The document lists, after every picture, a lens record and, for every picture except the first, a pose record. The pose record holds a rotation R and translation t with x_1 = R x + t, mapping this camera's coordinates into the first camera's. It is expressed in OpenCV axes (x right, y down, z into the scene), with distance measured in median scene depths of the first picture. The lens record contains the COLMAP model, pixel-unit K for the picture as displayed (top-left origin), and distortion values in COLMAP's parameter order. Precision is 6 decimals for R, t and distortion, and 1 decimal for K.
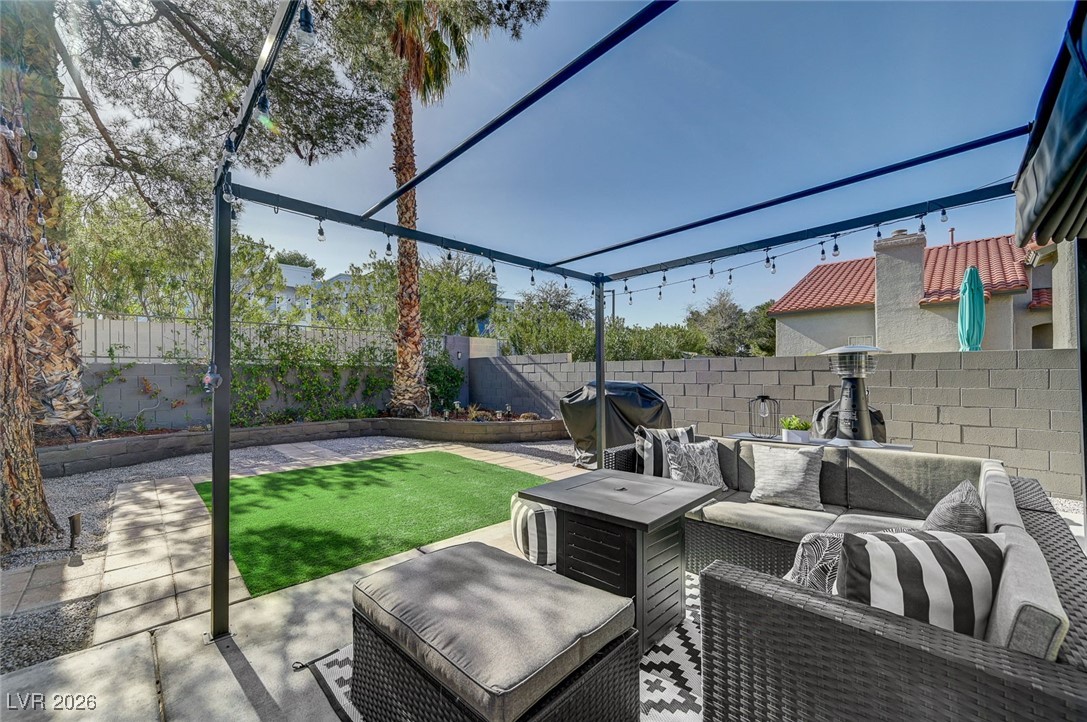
lens RADIAL K [[426.7, 0, 550.1], [0, 426.7, 374.5], [0, 0, 1]] dist [0.000533, 0.000349]
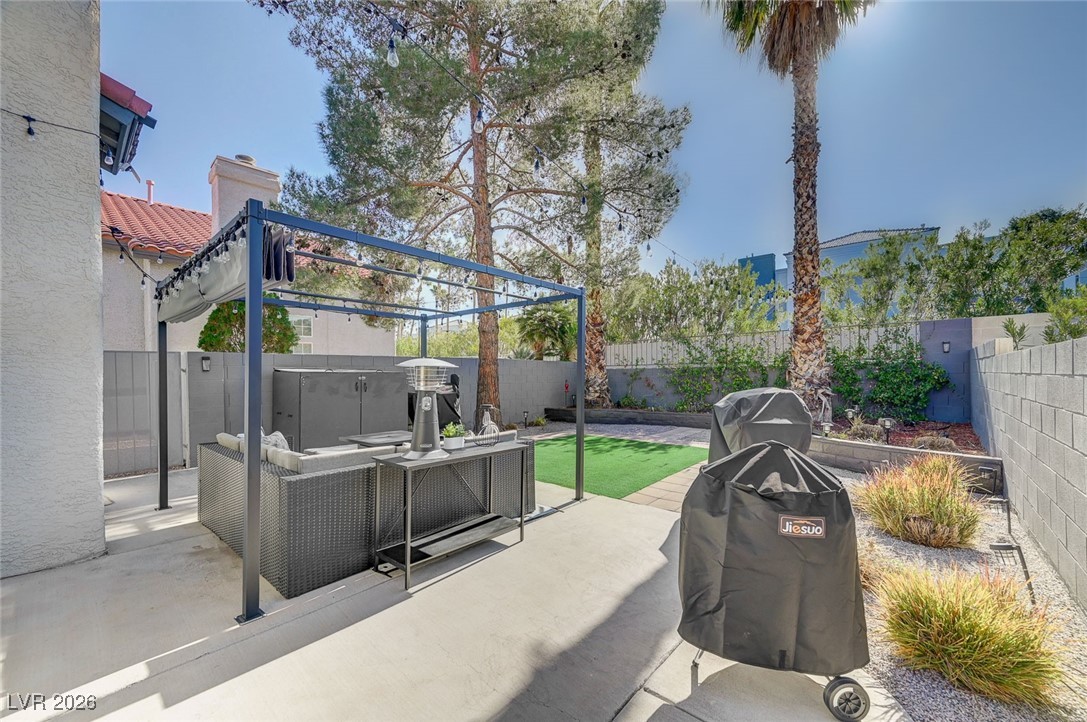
lens RADIAL K [[426.7, 0, 550.1], [0, 426.7, 374.5], [0, 0, 1]] dist [0.000533, 0.000349]
pose [[0.079123, 0.004145, -0.996856, 0.863765], [0.006563, 0.999968, 0.004679, -0.014703], [0.996843, -0.006913, 0.079093, 0.603080]]
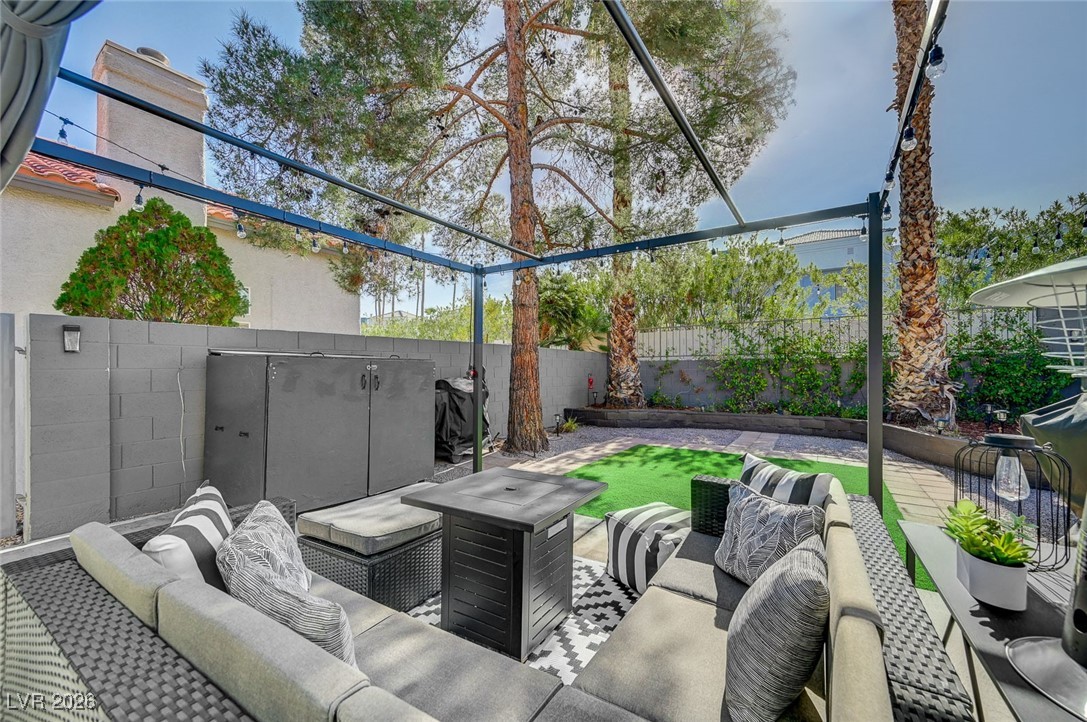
lens RADIAL K [[426.4, 0, 547.5], [0, 426.4, 363.9], [0, 0, 1]] dist [0.002185, 0.000334]
pose [[0.215458, -0.009057, -0.976471, 0.417754], [0.002271, 0.999959, -0.008774, -0.002256], [0.976510, -0.000327, 0.215470, 0.322052]]
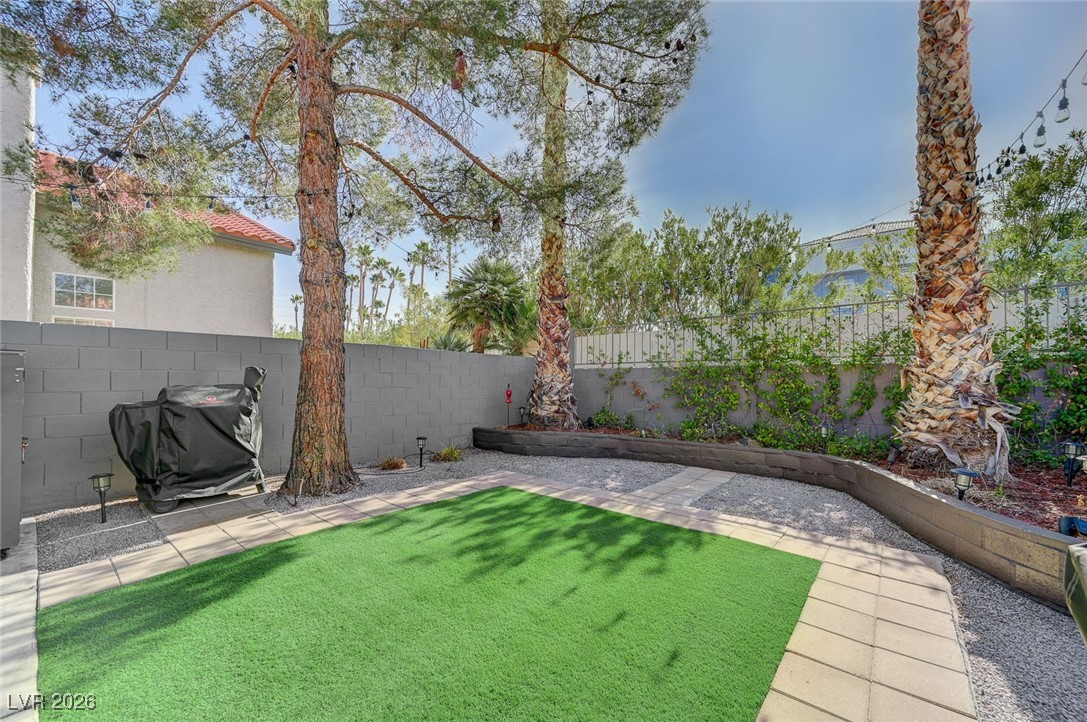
lens RADIAL K [[426.7, 0, 550.1], [0, 426.7, 374.5], [0, 0, 1]] dist [0.000533, 0.000349]
pose [[0.099839, -0.010065, -0.994953, 0.140820], [-0.007713, 0.999911, -0.010889, 0.006349], [0.994974, 0.008761, 0.099752, 0.838382]]
